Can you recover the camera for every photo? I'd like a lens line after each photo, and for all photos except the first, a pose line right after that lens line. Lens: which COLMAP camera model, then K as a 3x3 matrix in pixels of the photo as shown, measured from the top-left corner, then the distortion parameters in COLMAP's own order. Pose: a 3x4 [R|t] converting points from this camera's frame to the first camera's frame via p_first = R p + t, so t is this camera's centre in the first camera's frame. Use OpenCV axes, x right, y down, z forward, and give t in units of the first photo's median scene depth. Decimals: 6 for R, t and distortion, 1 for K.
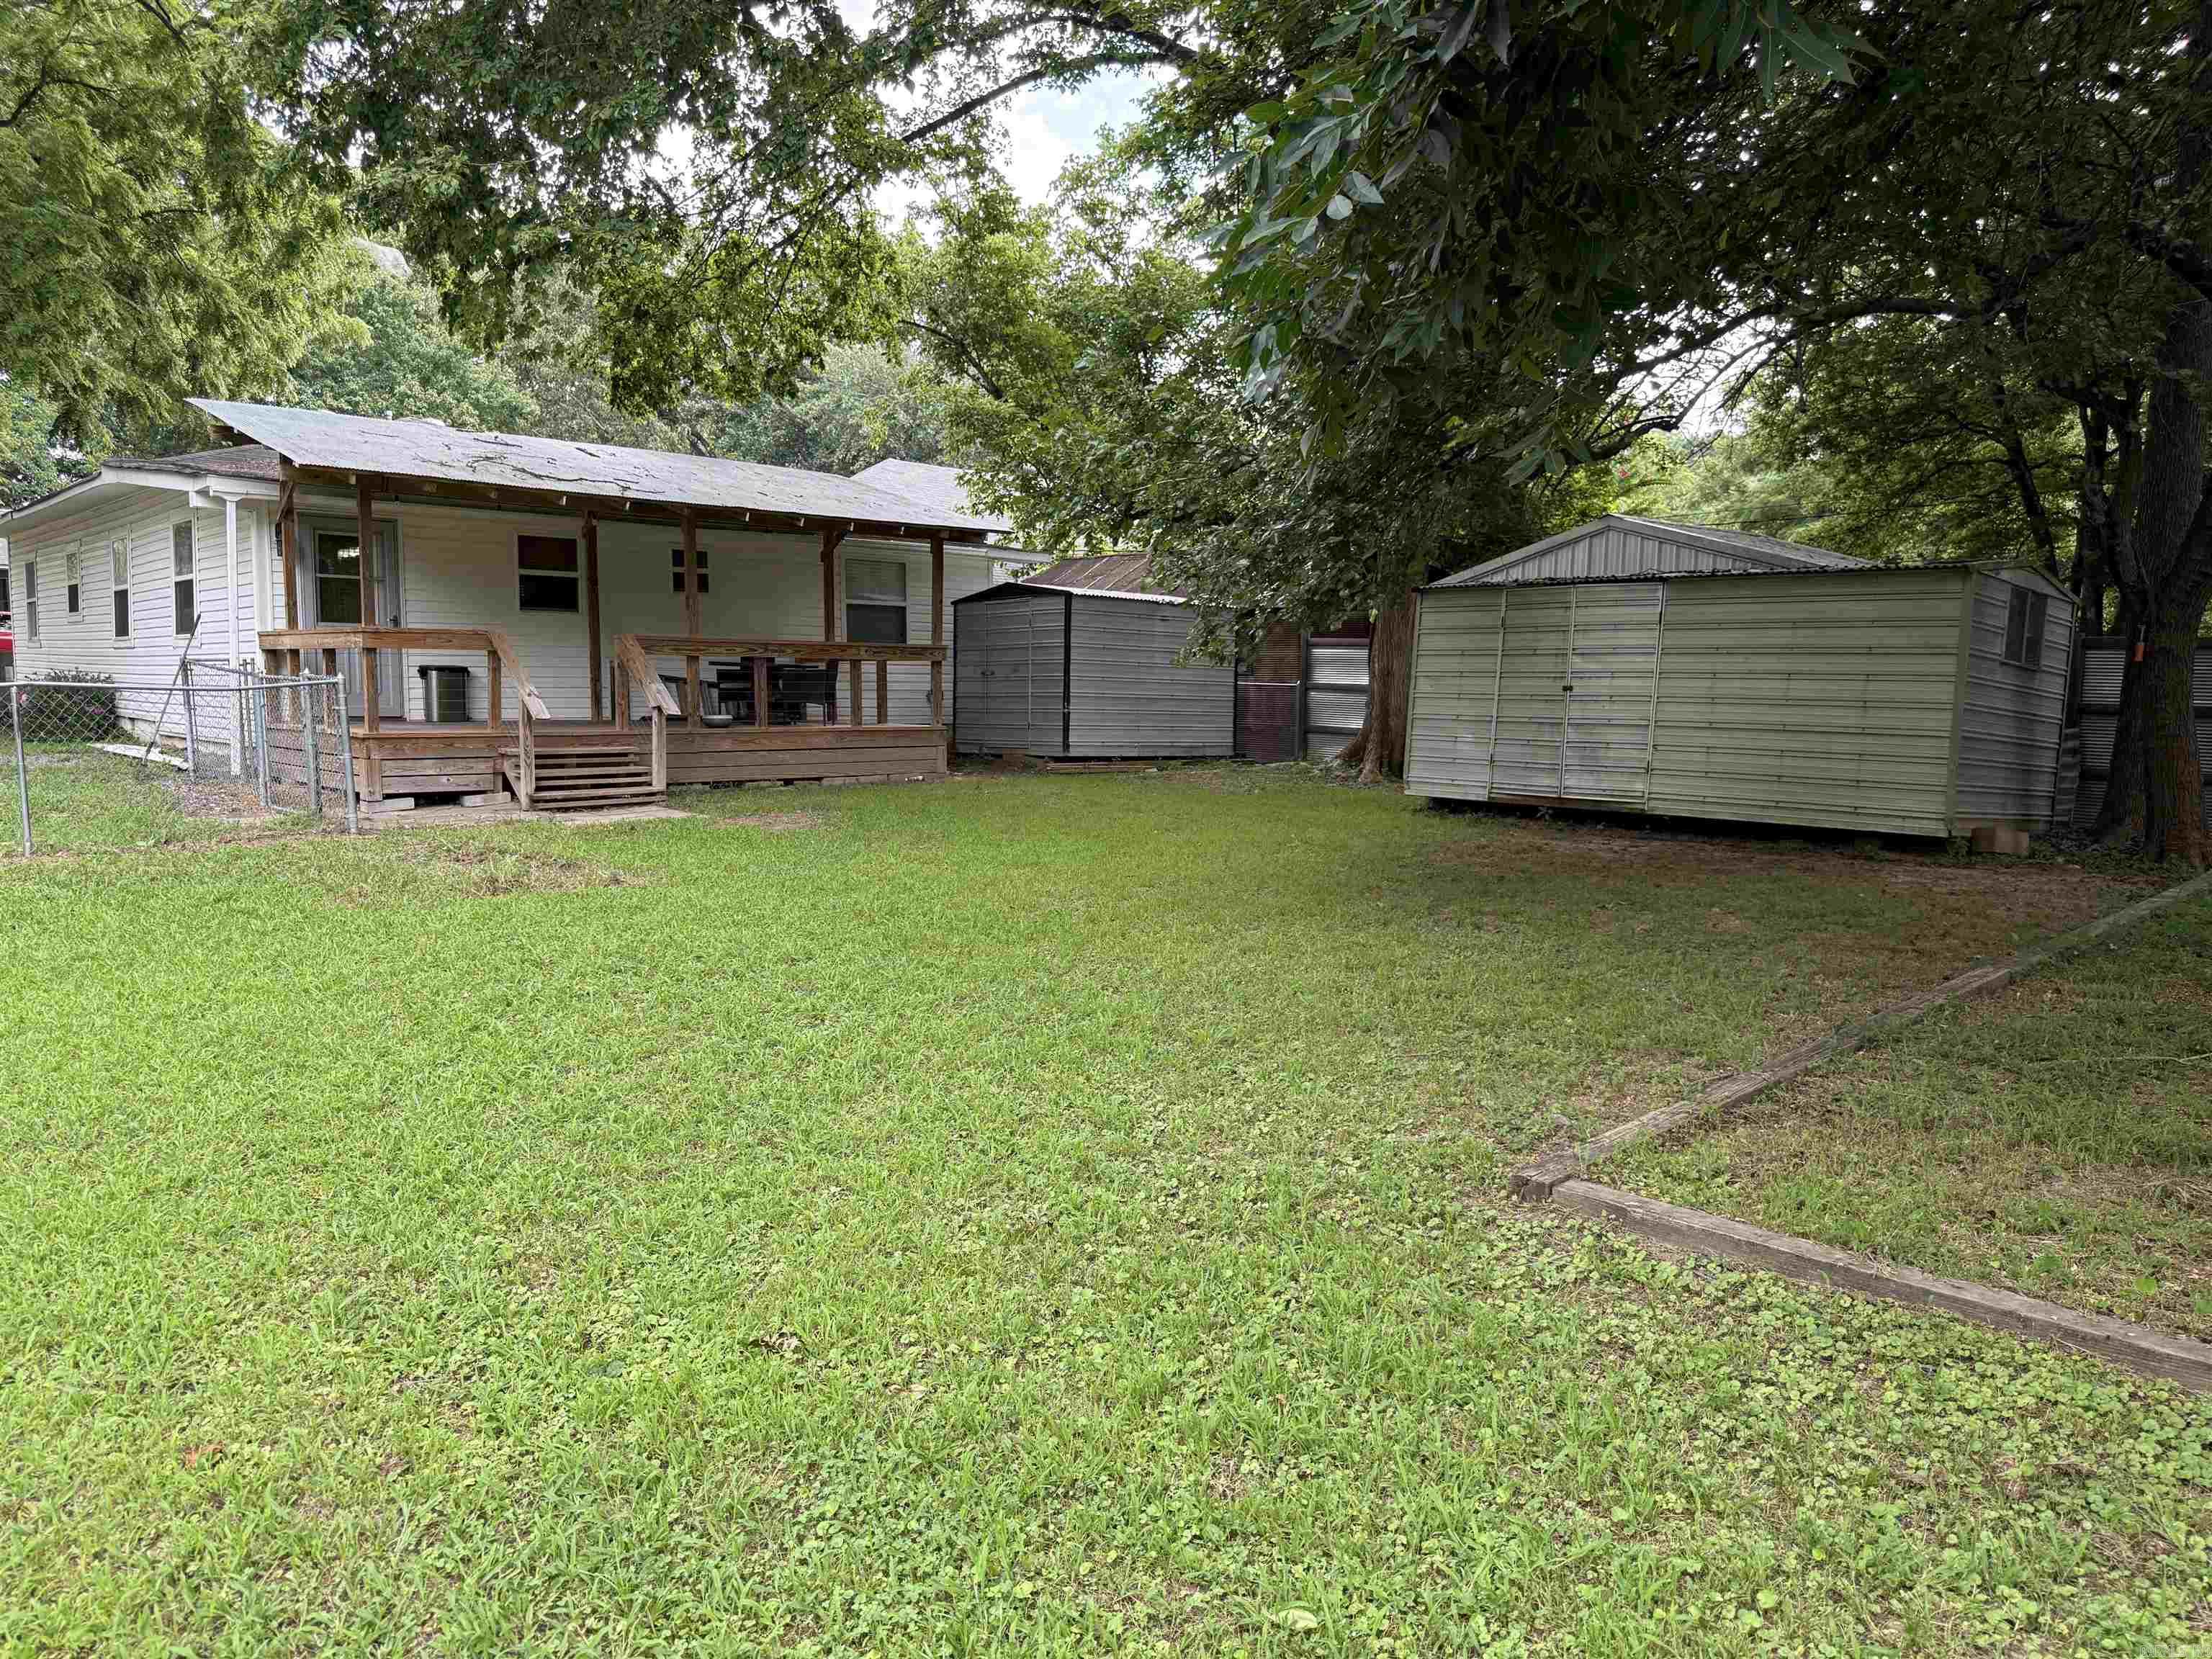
lens RADIAL K [[1570.3, 0, 1094.8], [0, 1570.3, 829.8], [0, 0, 1]] dist [0.121217, -0.195666]
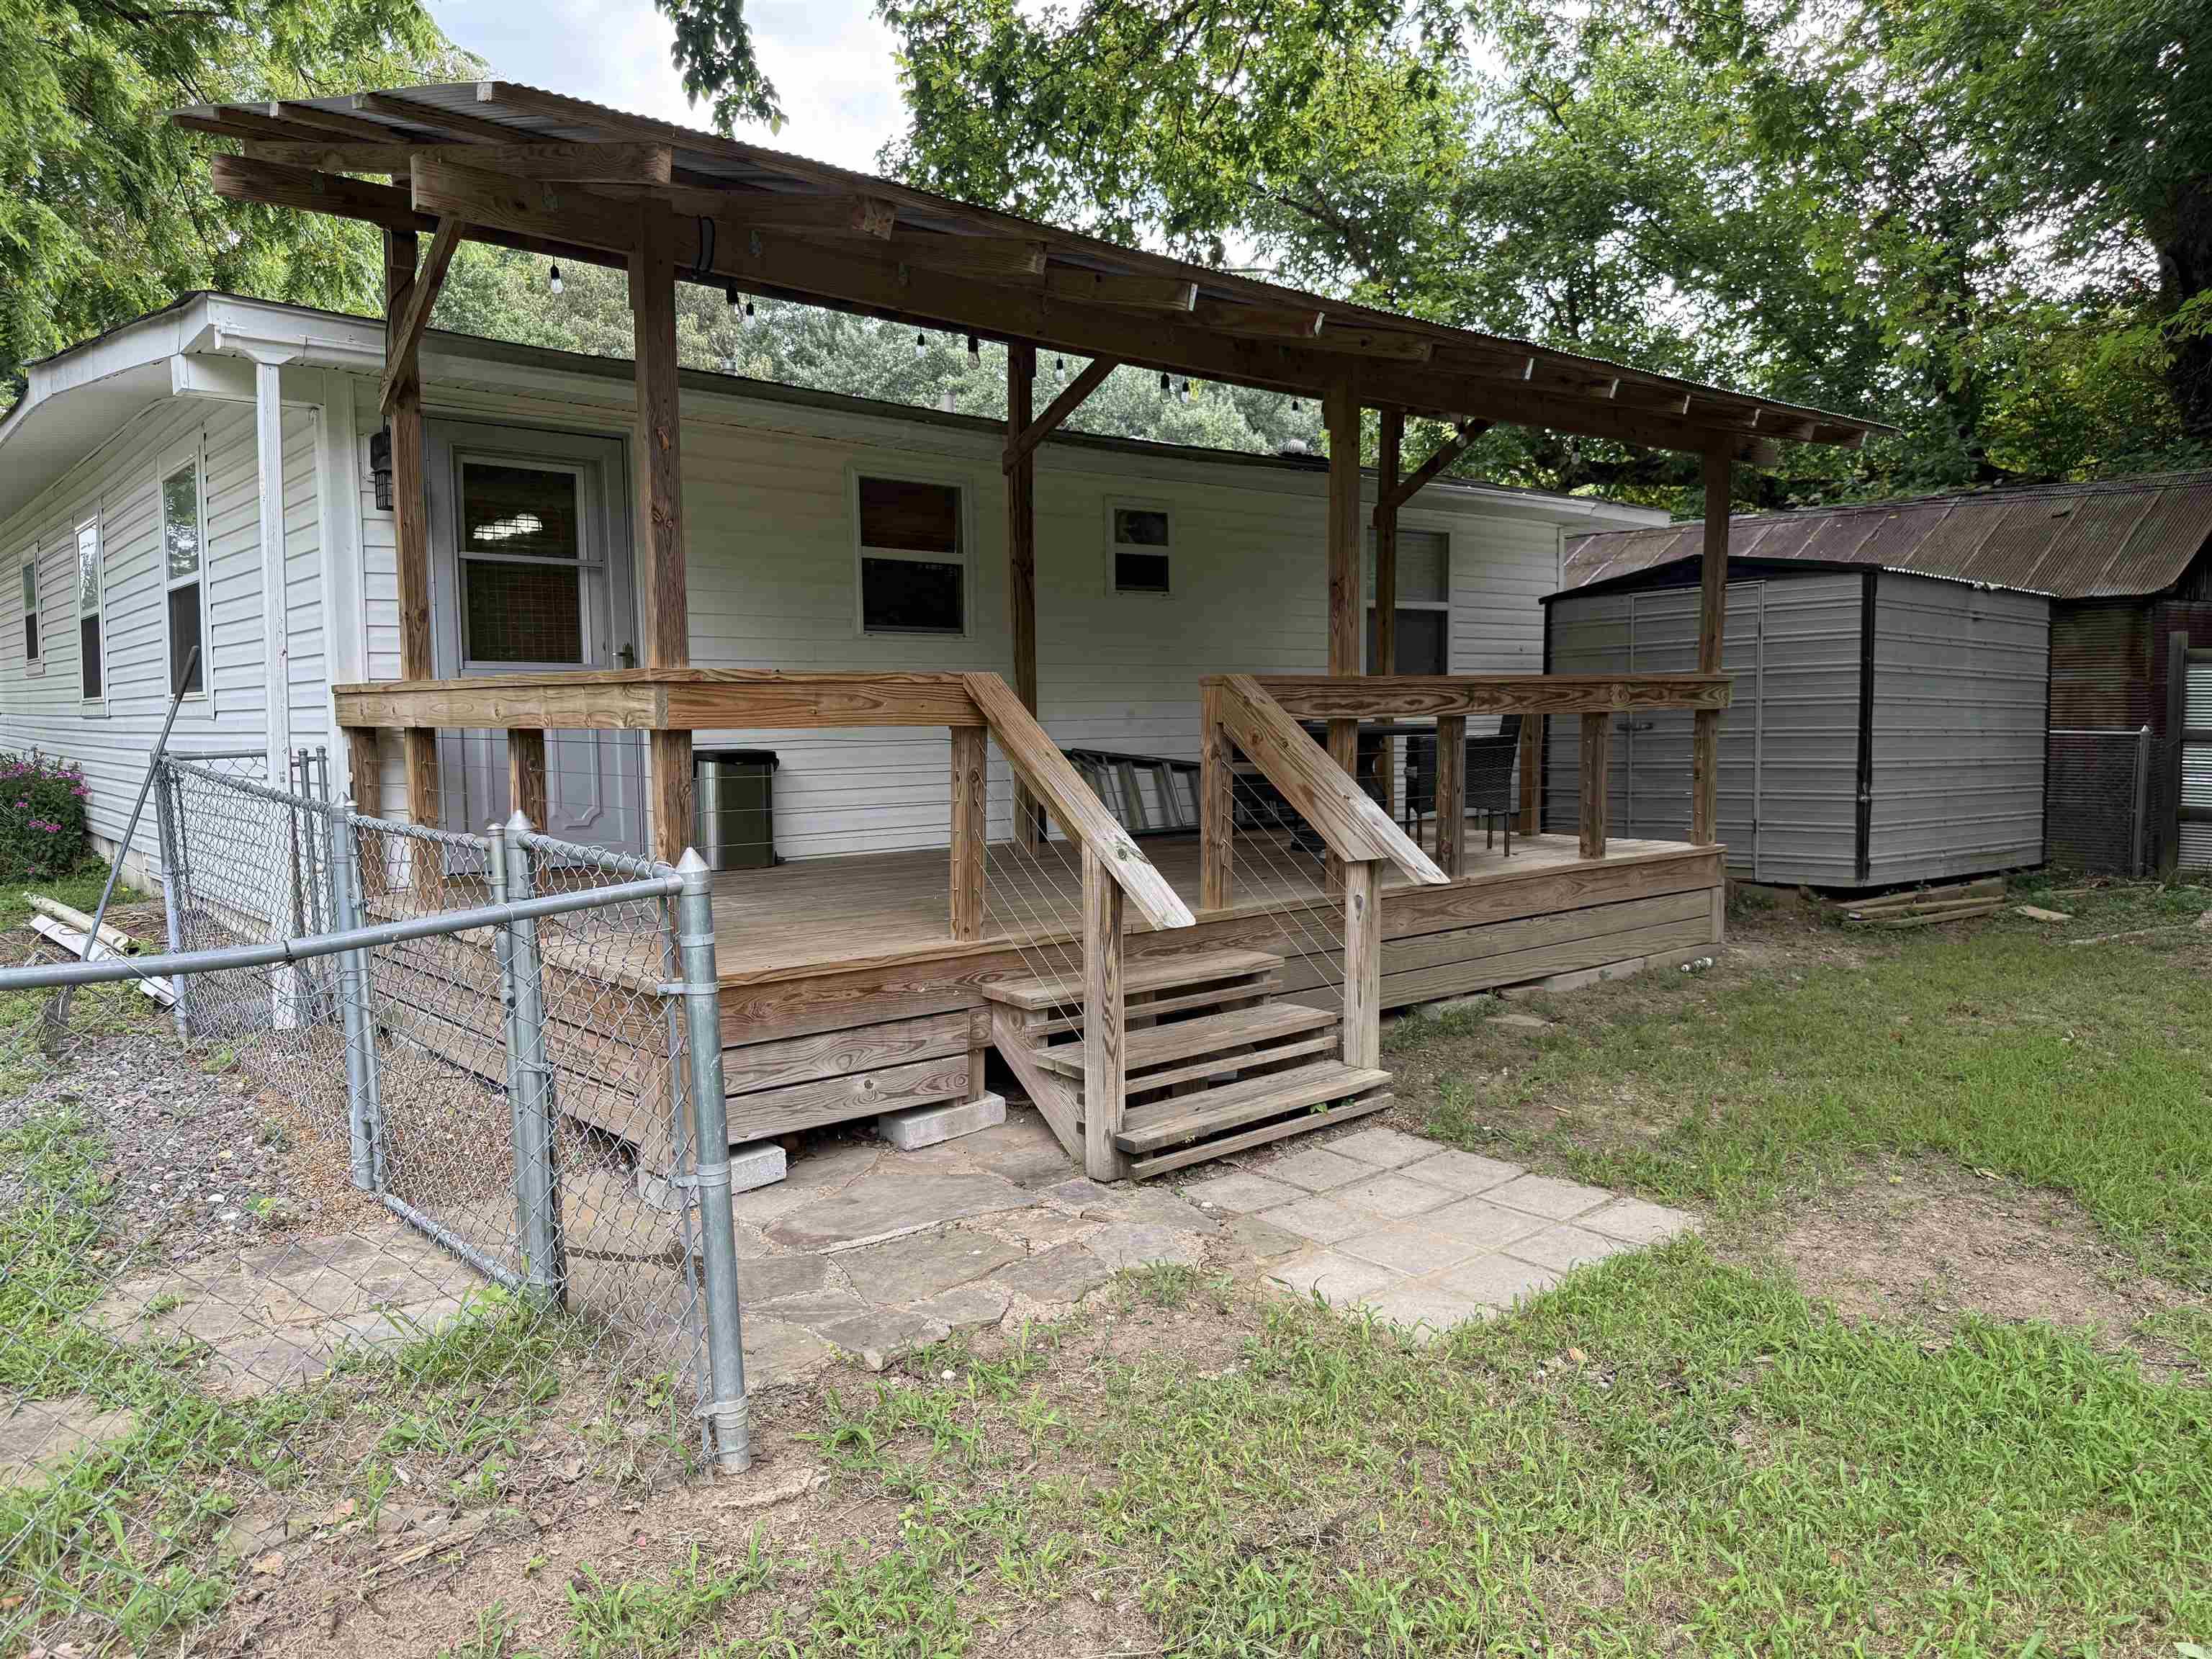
lens RADIAL K [[1570.3, 0, 1094.8], [0, 1570.3, 829.8], [0, 0, 1]] dist [0.121217, -0.195666]
pose [[0.999417, -0.019575, -0.027990, -0.280875], [0.019038, 0.999632, -0.019329, -0.066814], [0.028358, 0.018784, 0.999421, 0.527184]]
